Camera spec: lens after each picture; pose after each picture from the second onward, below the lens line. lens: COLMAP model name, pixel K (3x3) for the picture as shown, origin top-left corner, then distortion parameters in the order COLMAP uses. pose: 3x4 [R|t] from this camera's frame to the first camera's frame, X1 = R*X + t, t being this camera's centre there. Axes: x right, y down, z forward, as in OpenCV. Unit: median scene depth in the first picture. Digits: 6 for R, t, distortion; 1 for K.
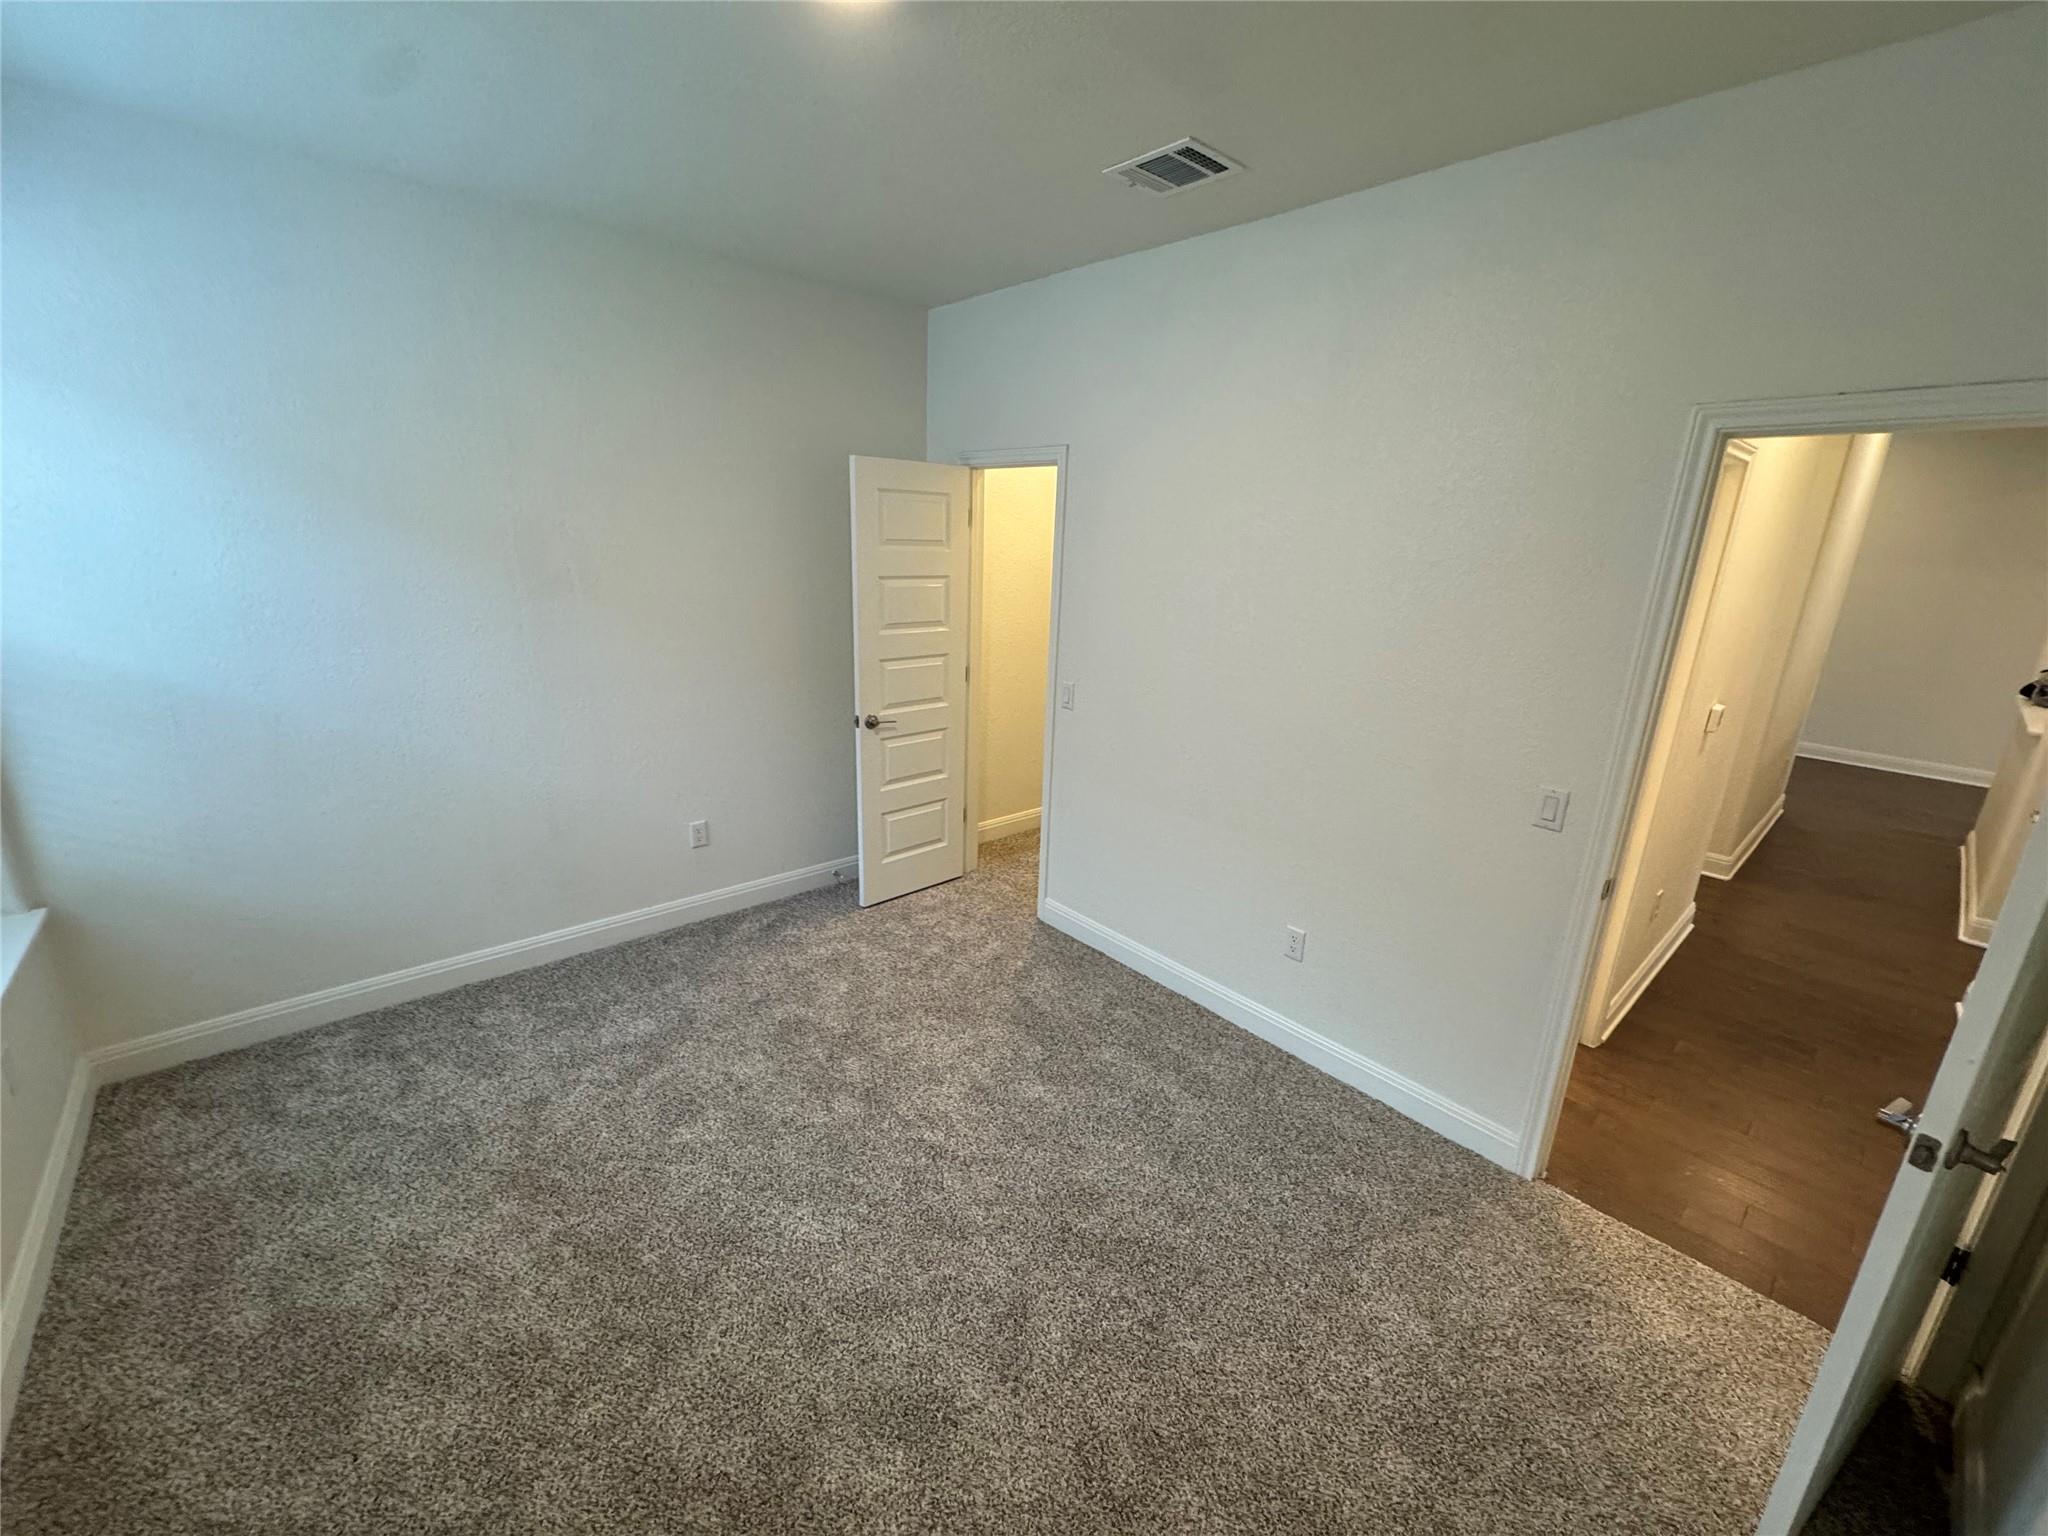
lens RADIAL K [[817.9, 0, 1024.0], [0, 817.9, 768.0], [0, 0, 1]] dist [0.001587, 0.000010]
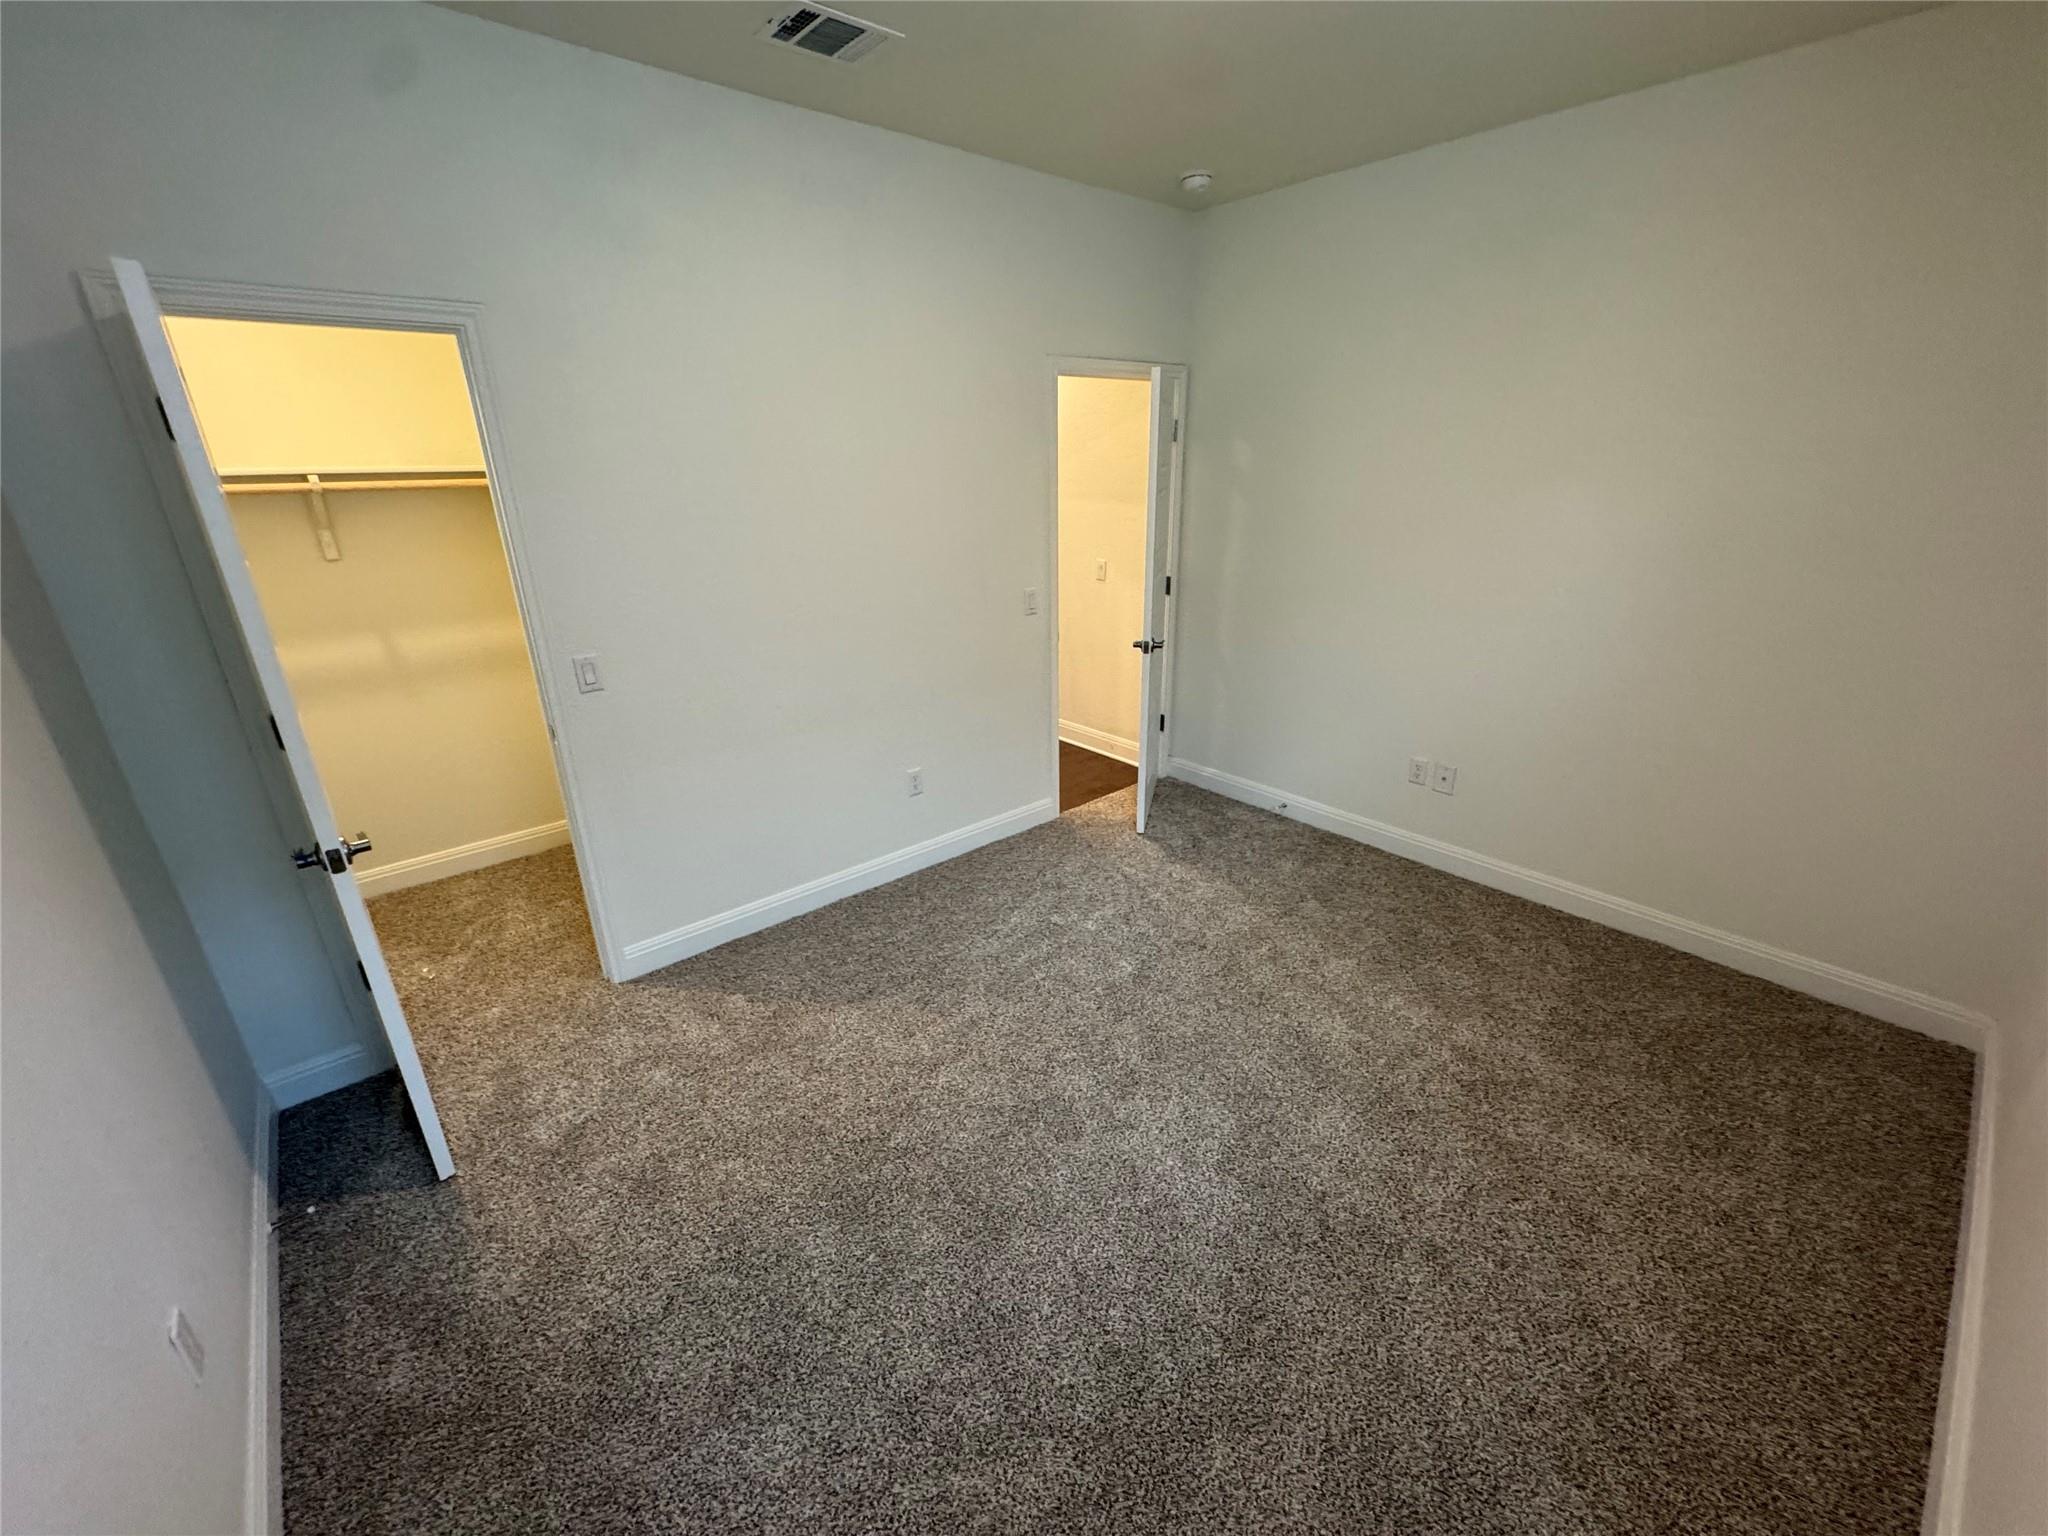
lens RADIAL K [[817.9, 0, 1024.0], [0, 817.9, 768.0], [0, 0, 1]] dist [0.001587, 0.000010]
pose [[0.011251, -0.390647, 0.920472, -0.836465], [0.287403, 0.882951, 0.371211, -0.225306], [-0.957744, 0.260370, 0.122207, 0.733389]]
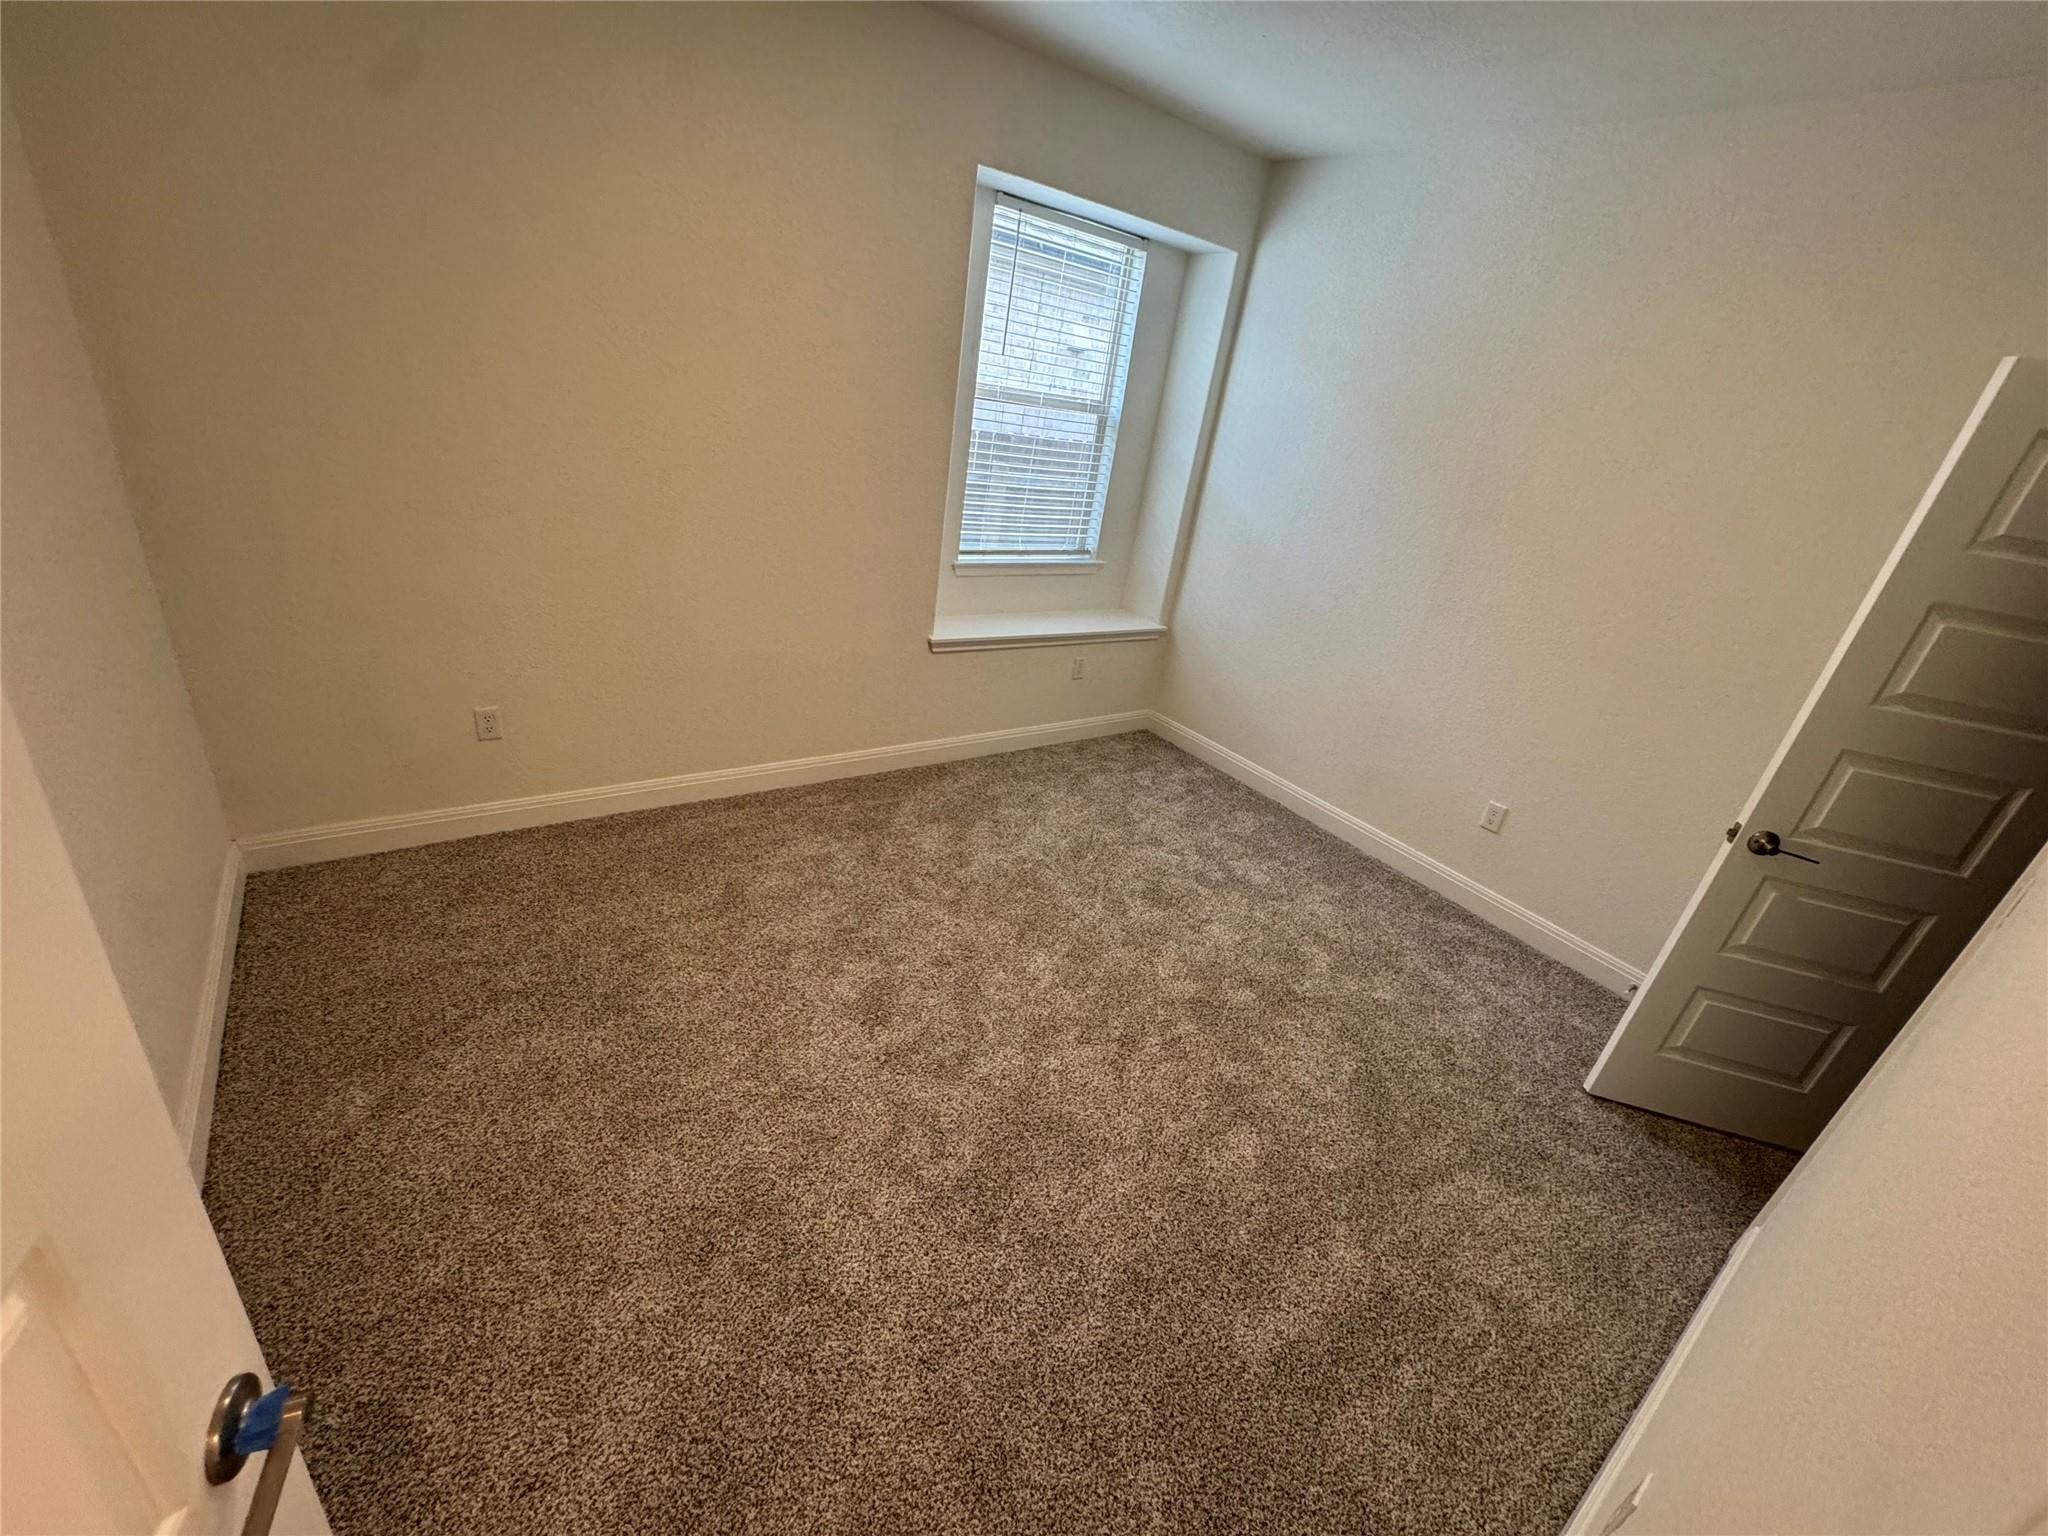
lens RADIAL K [[817.9, 0, 1024.0], [0, 817.9, 768.0], [0, 0, 1]] dist [0.001587, 0.000010]
pose [[-0.083228, 0.379143, -0.921588, 0.622037], [-0.415356, 0.827439, 0.377920, -0.122930], [0.905844, 0.414240, 0.088613, 0.574868]]
